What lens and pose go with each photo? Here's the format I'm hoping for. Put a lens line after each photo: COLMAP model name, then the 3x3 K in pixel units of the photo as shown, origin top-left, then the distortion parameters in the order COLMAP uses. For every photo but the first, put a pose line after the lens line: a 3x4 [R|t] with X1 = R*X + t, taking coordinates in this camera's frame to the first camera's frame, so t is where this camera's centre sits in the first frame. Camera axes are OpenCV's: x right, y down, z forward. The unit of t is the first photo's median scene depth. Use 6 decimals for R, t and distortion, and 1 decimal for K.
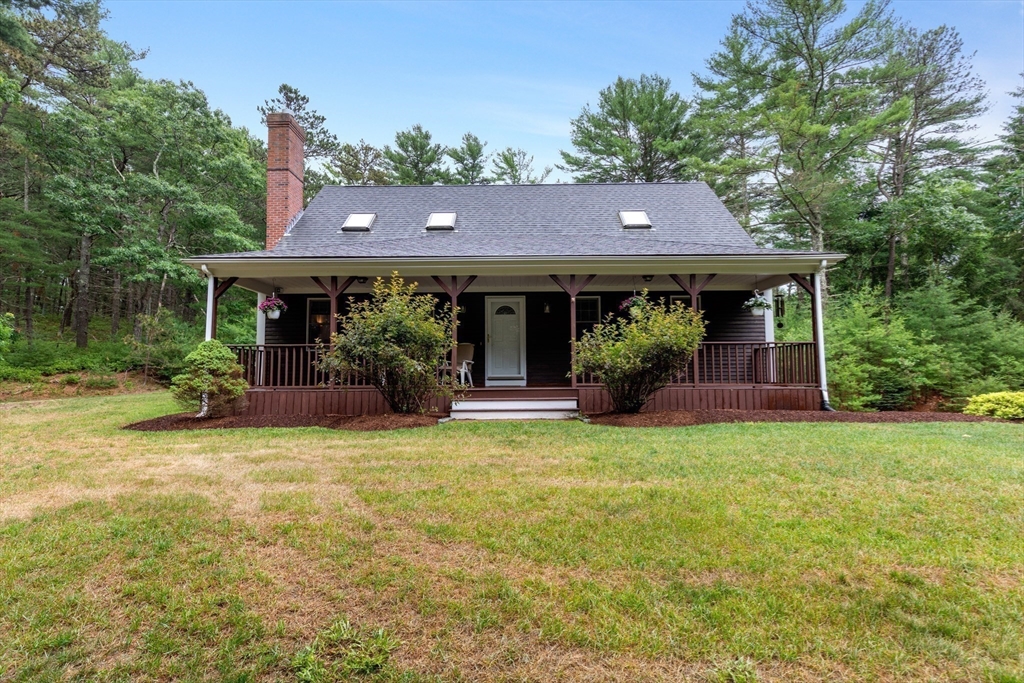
lens RADIAL K [[464.7, 0, 513.1], [0, 464.7, 352.5], [0, 0, 1]] dist [0.009609, -0.002833]
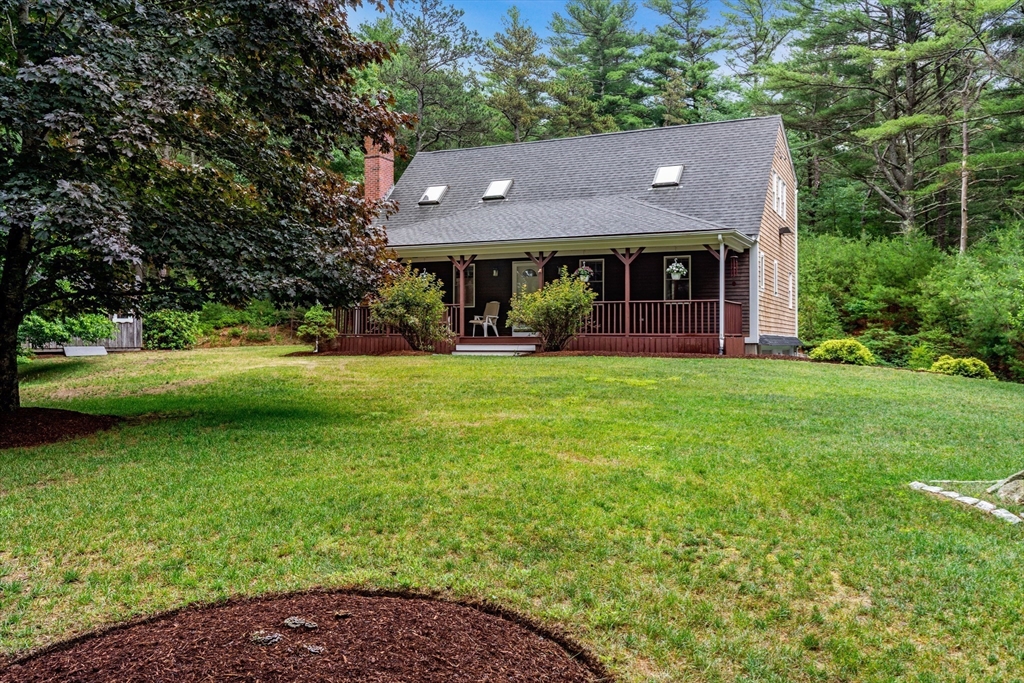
lens RADIAL K [[886.4, 0, 511.3], [0, 886.4, 336.2], [0, 0, 1]] dist [-0.006836, -0.000450]
pose [[0.908399, 0.005942, -0.418062, 0.478396], [0.014807, 0.998815, 0.046368, -0.018584], [0.417842, -0.048311, 0.907234, -0.579704]]
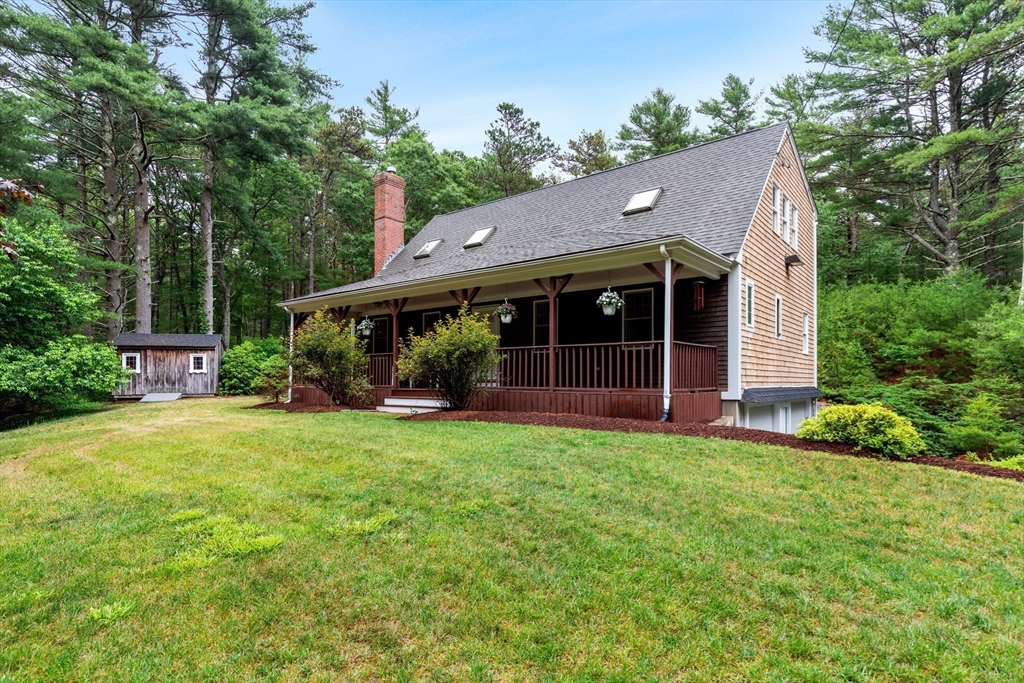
lens RADIAL K [[545.3, 0, 510.6], [0, 545.3, 379.4], [0, 0, 1]] dist [-0.006143, 0.000213]
pose [[0.780698, 0.007023, -0.624870, 0.446471], [0.027714, 0.998564, 0.045848, -0.002533], [0.624294, -0.053112, 0.779382, 0.014186]]
